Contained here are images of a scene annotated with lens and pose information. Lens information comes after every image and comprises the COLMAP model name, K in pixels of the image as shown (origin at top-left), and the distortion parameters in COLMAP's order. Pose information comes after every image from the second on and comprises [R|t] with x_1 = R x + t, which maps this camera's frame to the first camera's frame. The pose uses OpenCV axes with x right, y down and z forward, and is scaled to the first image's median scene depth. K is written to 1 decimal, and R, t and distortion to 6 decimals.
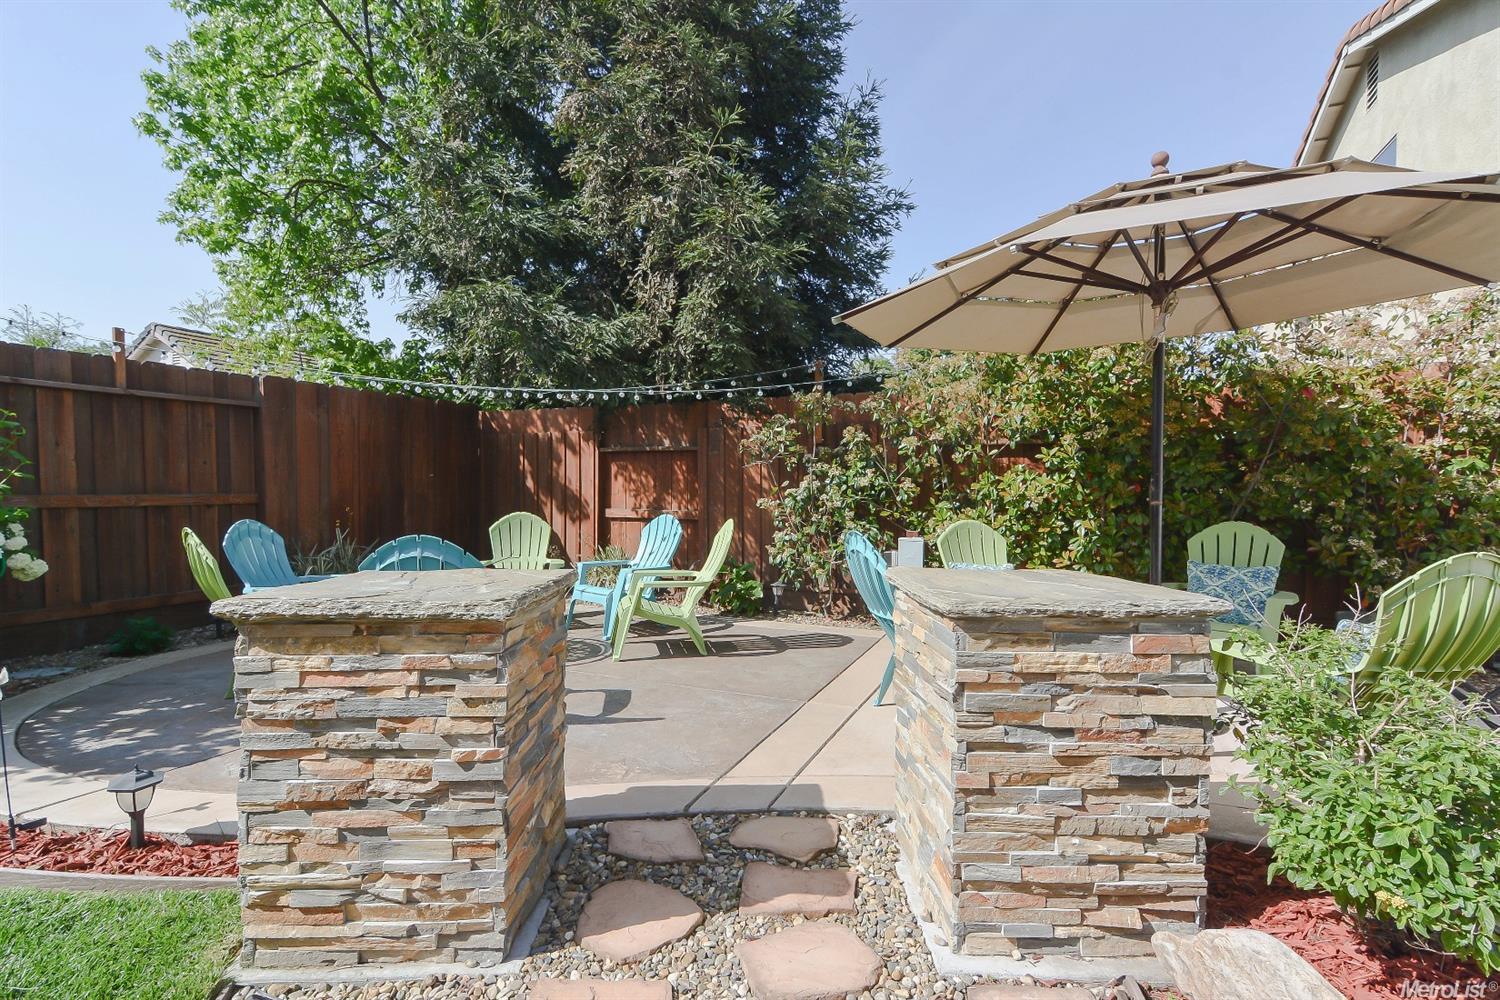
lens RADIAL K [[723.0, 0, 750.9], [0, 723.0, 504.5], [0, 0, 1]] dist [0.029472, -0.011313]
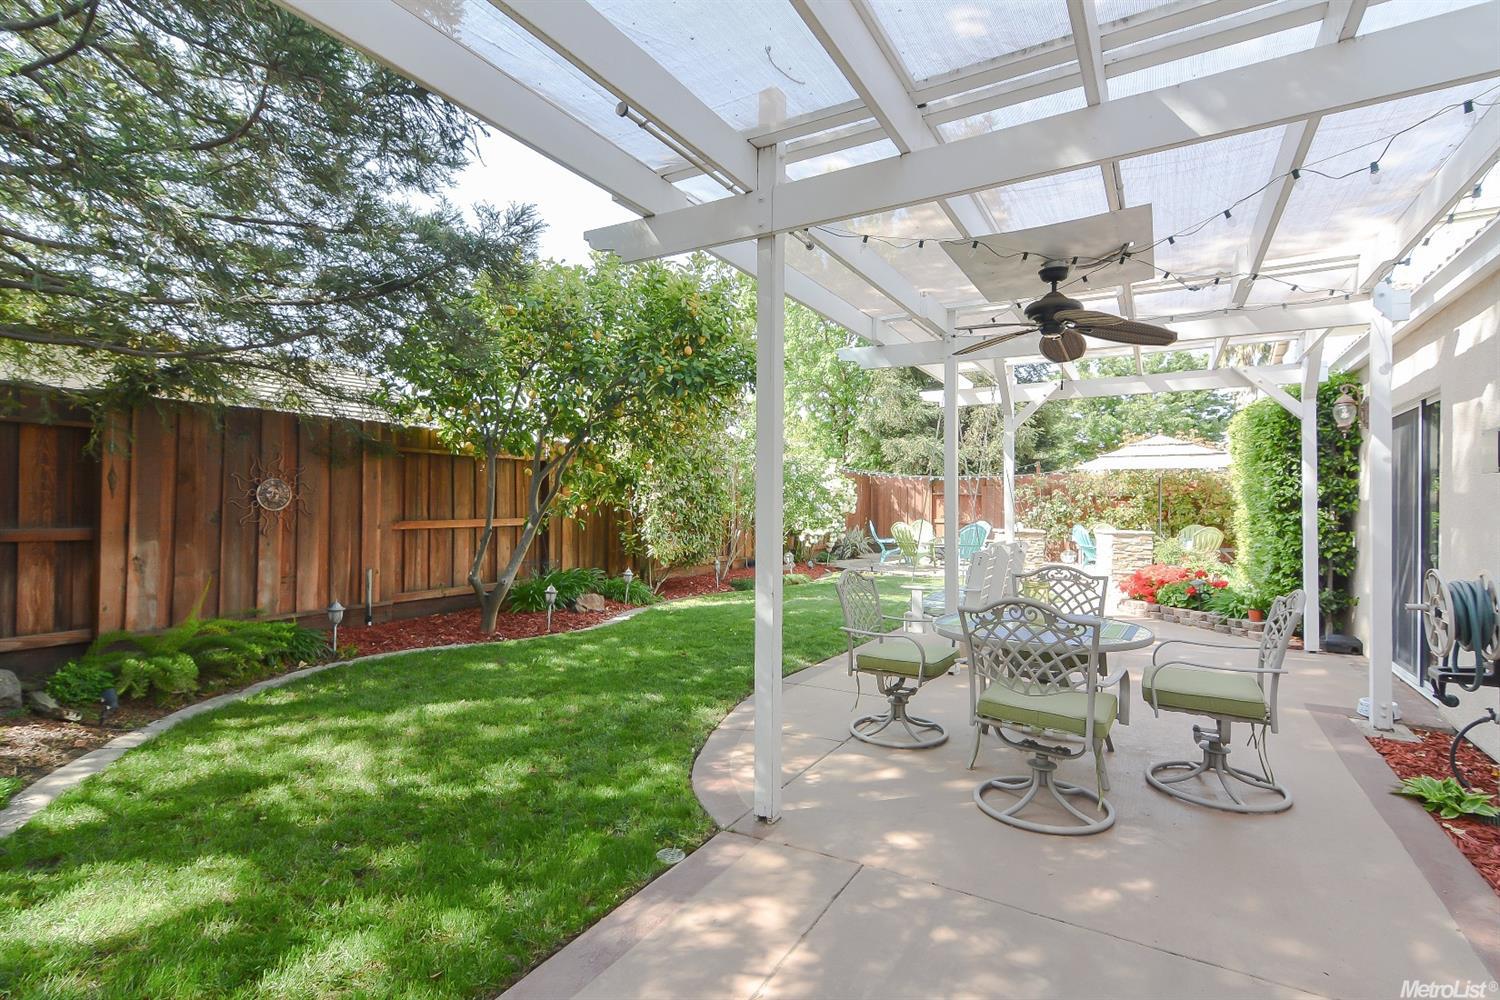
lens RADIAL K [[723.0, 0, 750.9], [0, 723.0, 504.5], [0, 0, 1]] dist [0.029472, -0.011313]
pose [[0.993355, 0.009028, -0.114733, -0.736654], [-0.011190, 0.999772, -0.018213, 0.013186], [0.114543, 0.019375, 0.993229, -1.975205]]
